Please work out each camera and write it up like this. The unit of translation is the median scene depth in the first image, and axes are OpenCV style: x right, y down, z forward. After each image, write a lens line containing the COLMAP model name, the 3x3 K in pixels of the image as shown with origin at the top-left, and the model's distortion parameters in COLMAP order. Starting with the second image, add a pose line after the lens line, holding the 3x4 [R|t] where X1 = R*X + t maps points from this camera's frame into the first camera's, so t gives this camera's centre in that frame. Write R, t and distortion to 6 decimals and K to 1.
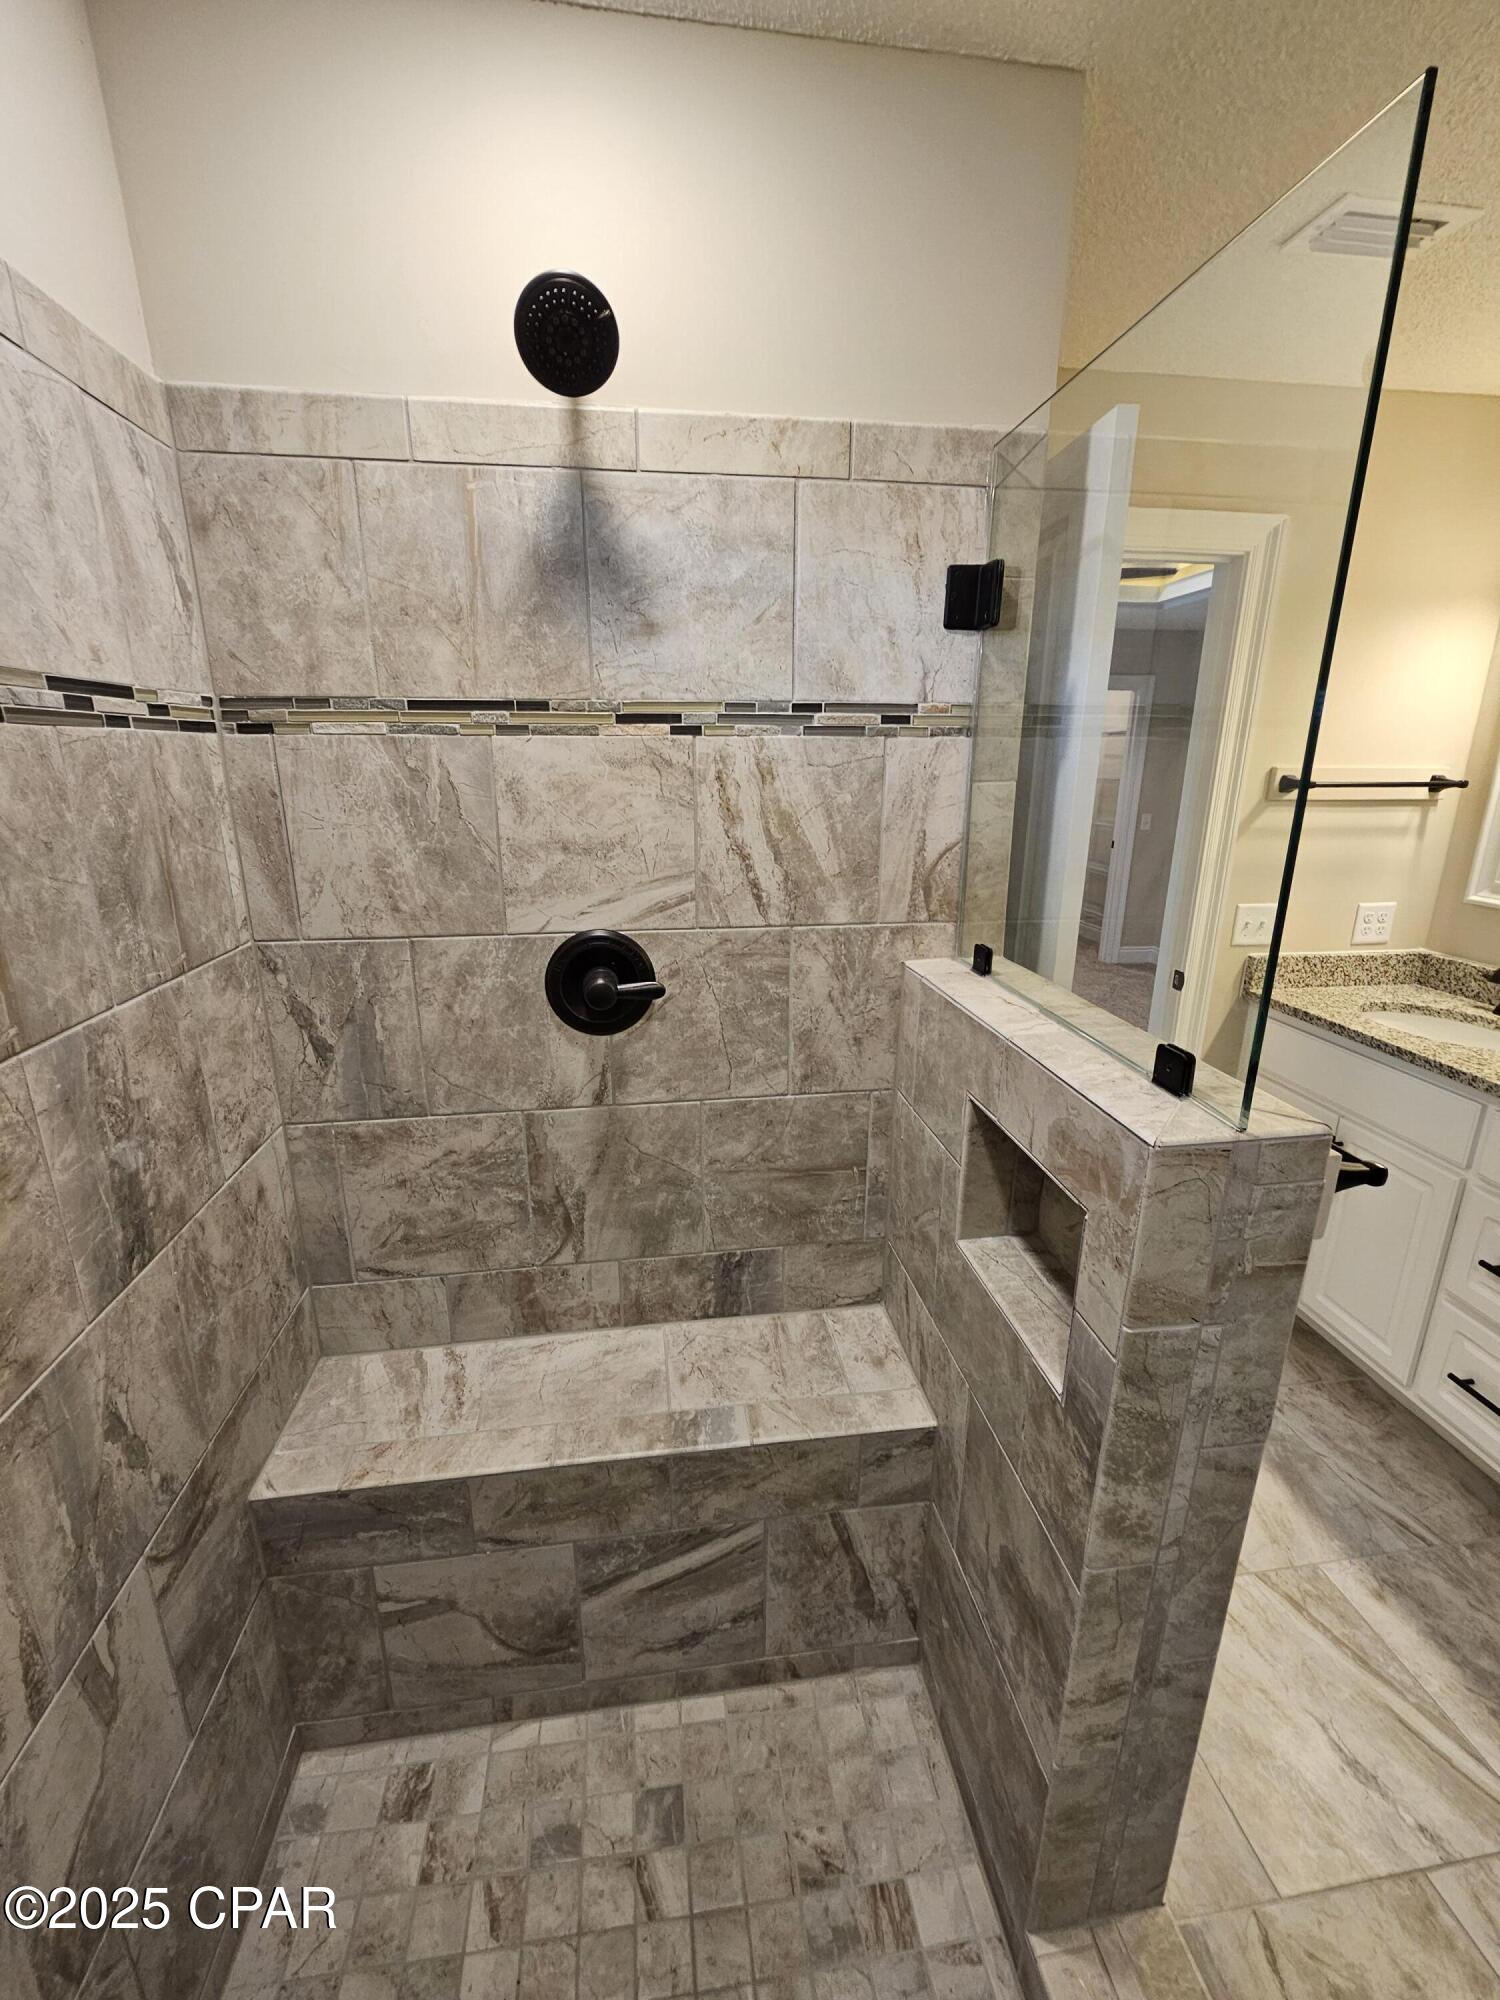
lens RADIAL K [[819.4, 0, 743.7], [0, 819.4, 988.3], [0, 0, 1]] dist [-0.004432, -0.000065]
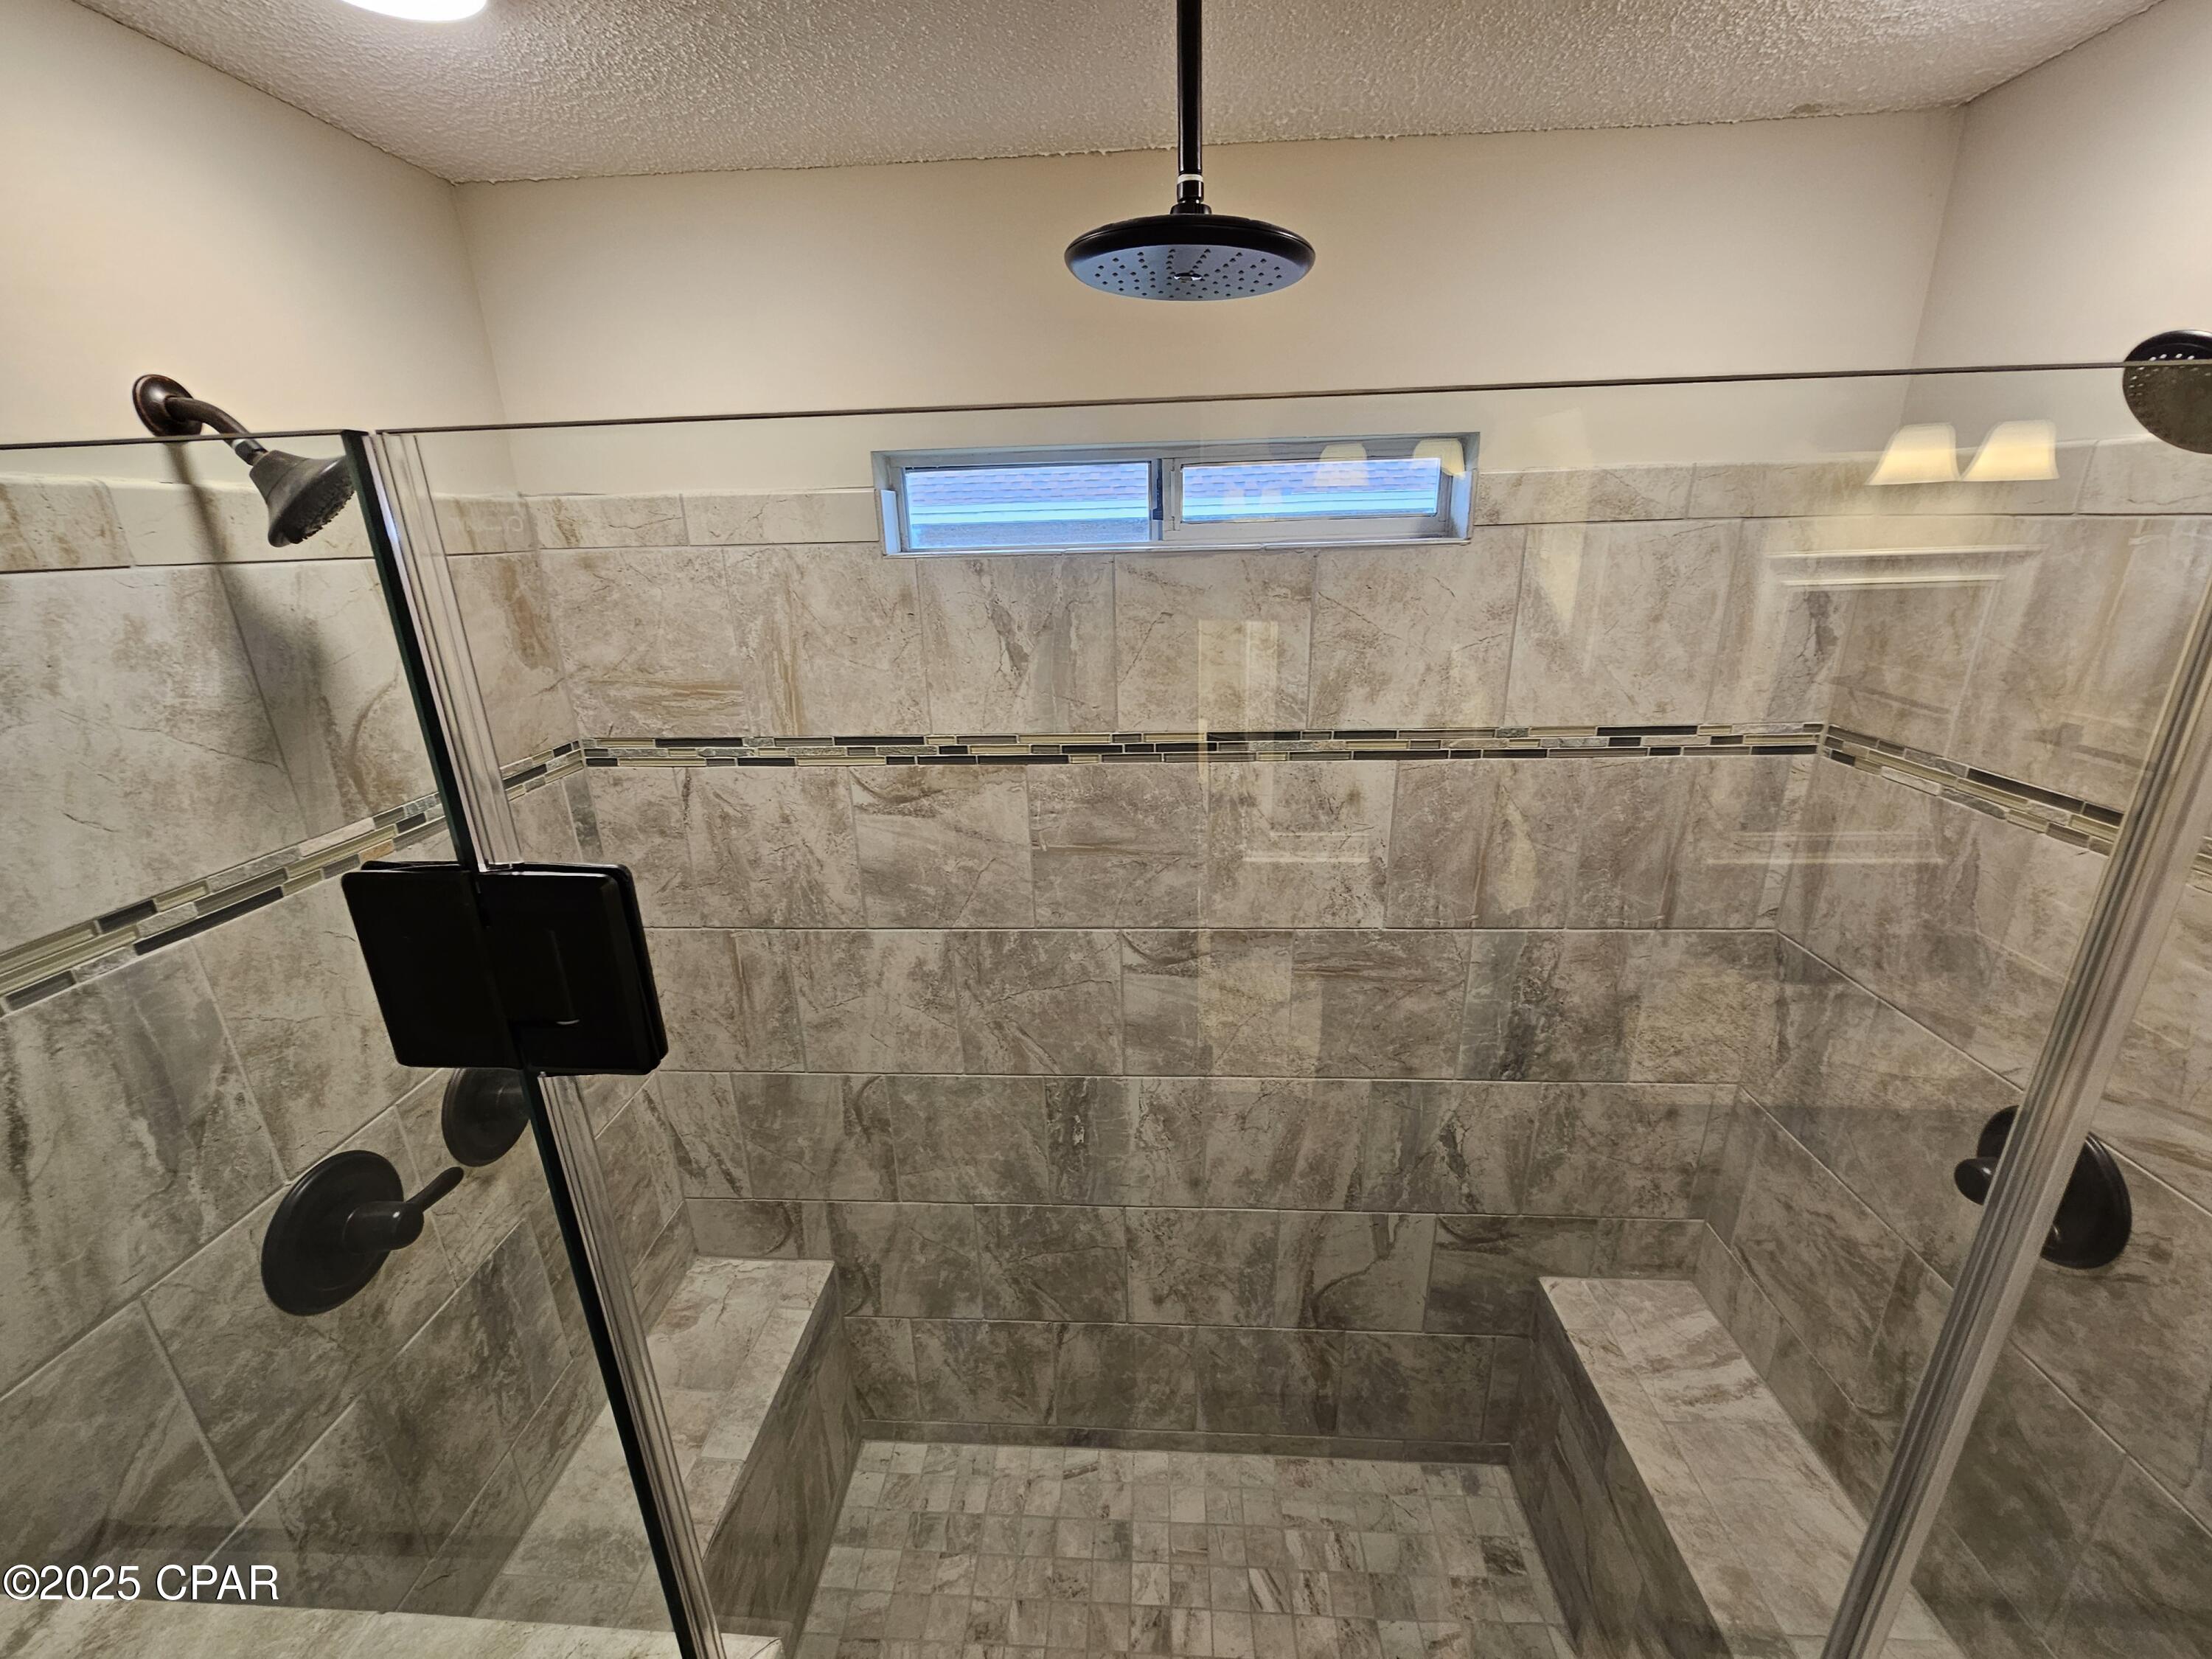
lens RADIAL K [[906.3, 0, 1096.4], [0, 906.3, 840.7], [0, 0, 1]] dist [-0.004432, -0.000065]
pose [[-0.194154, 0.328336, -0.924391, 0.688845], [-0.239223, 0.898026, 0.369217, -0.410212], [0.951355, 0.292821, -0.095810, 0.216154]]
